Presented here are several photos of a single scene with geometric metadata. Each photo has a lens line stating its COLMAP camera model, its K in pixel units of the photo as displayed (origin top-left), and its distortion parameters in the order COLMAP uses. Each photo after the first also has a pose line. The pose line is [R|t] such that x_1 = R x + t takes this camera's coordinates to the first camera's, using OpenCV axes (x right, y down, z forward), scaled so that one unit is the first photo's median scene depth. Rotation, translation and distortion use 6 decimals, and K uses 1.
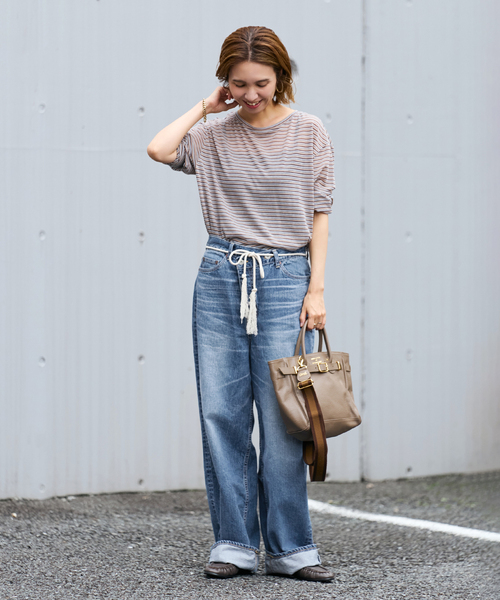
lens RADIAL K [[3912.0, 0, 230.3], [0, 3912.0, 300.6], [0, 0, 1]] dist [0.285290, 9.603521]
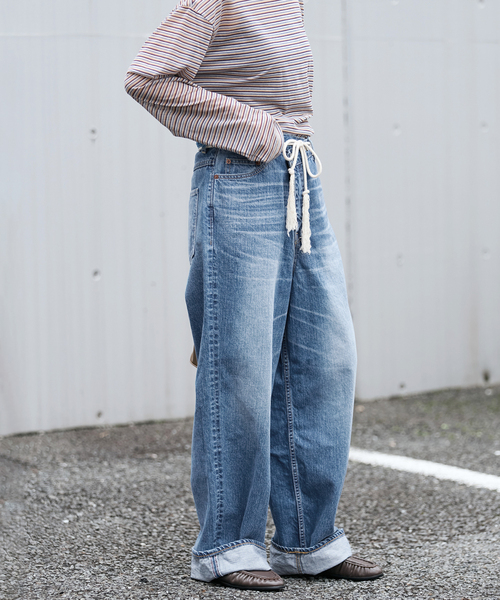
lens RADIAL K [[2896.3, 0, 279.2], [0, 2896.3, 300.7], [0, 0, 1]] dist [-0.087577, 1.318918]
pose [[0.999671, -0.022332, 0.012626, 0.010425], [0.021849, 0.999069, 0.037200, -0.002534], [-0.013445, -0.036911, 0.999228, 0.378557]]
